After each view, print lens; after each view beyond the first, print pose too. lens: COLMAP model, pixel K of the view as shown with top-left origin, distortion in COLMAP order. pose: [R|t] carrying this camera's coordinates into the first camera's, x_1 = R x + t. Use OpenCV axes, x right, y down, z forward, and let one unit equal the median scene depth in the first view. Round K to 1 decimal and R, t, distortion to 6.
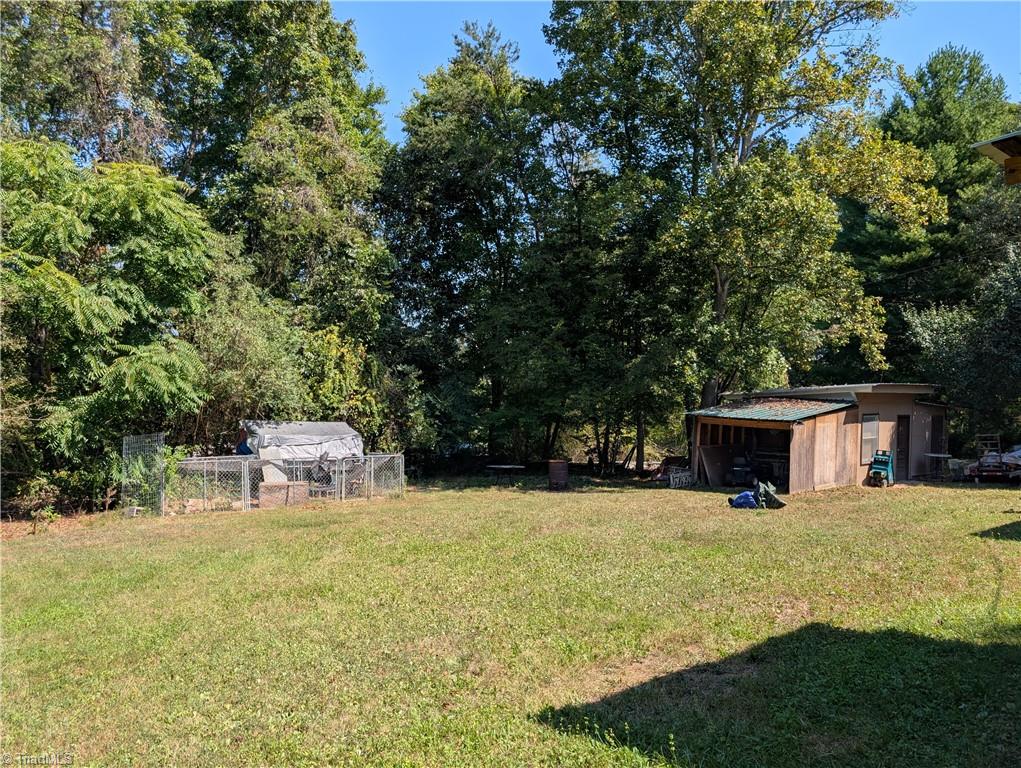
lens RADIAL K [[737.3, 0, 512.6], [0, 737.3, 389.3], [0, 0, 1]] dist [0.013951, -0.010492]
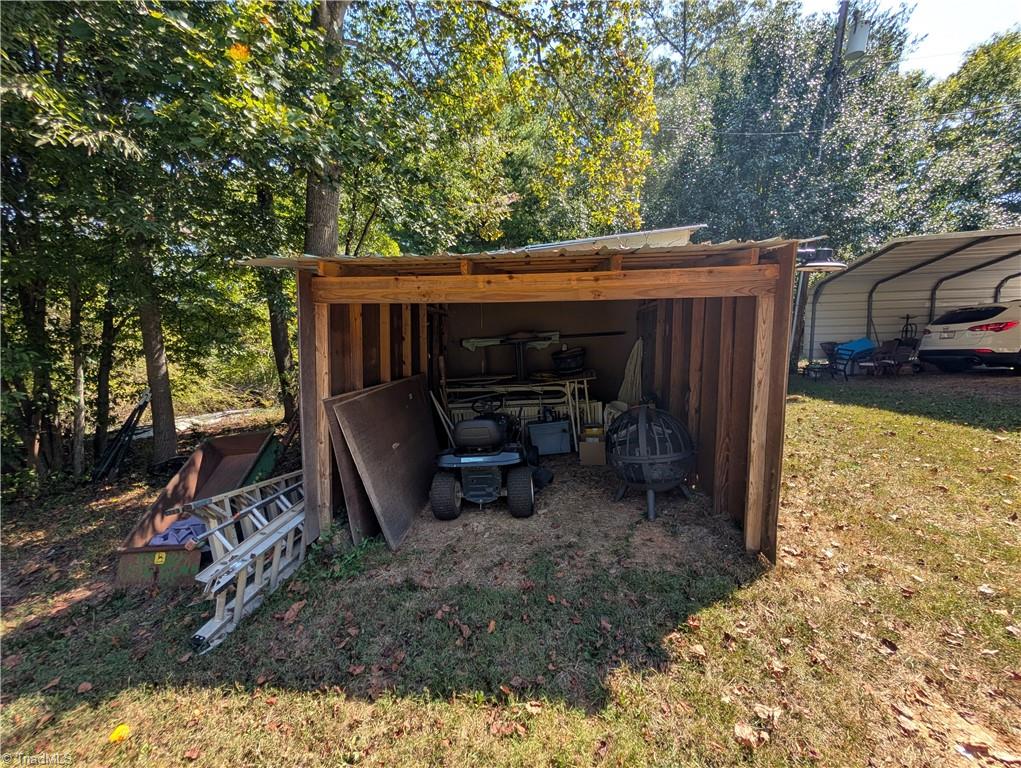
lens RADIAL K [[385.5, 0, 508.7], [0, 385.5, 383.2], [0, 0, 1]] dist [-0.000757, -0.000062]
pose [[0.741931, -0.100714, 0.662869, 0.210340], [0.021884, 0.991764, 0.126191, 0.055769], [-0.670119, -0.079119, 0.738025, 0.858251]]
